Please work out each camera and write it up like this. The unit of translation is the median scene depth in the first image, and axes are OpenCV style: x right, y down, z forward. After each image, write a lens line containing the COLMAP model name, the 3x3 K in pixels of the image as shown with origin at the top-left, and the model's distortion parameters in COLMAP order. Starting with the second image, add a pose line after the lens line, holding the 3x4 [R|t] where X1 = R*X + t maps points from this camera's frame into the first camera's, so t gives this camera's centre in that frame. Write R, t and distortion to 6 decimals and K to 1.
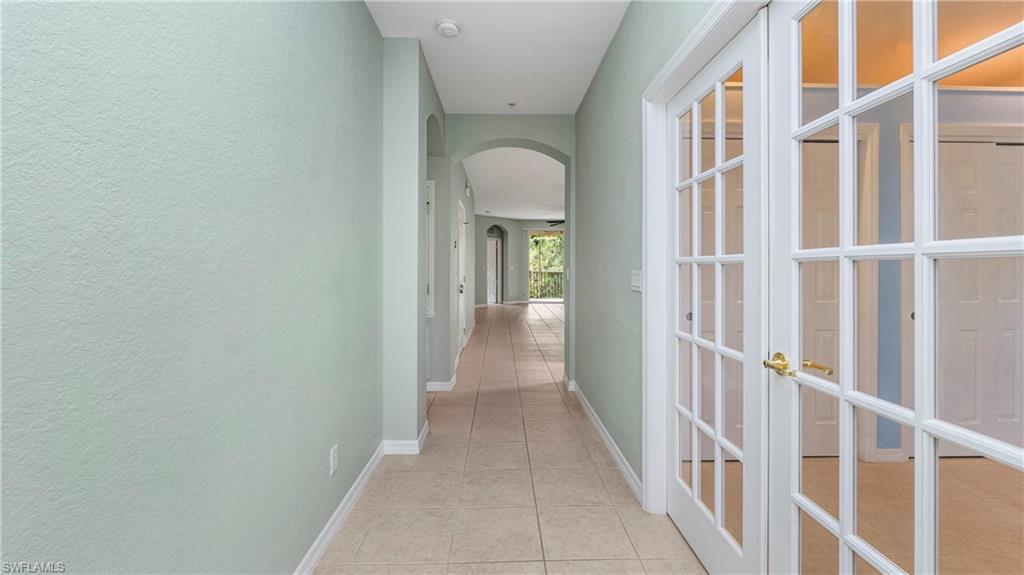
lens RADIAL K [[420.4, 0, 512.7], [0, 420.4, 278.8], [0, 0, 1]] dist [0.002470, 0.000479]
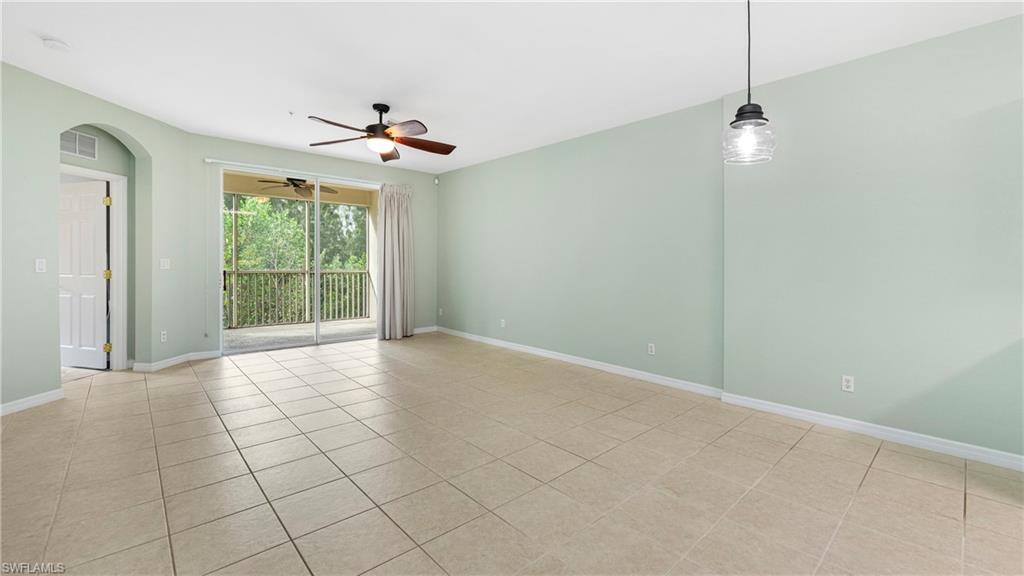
lens RADIAL K [[420.4, 0, 511.3], [0, 420.4, 285.7], [0, 0, 1]] dist [0.002470, 0.000479]
pose [[0.747676, -0.005528, 0.664041, -0.021309], [0.008338, 0.999965, -0.001063, -0.007976], [-0.664012, 0.006331, 0.747695, 0.551698]]
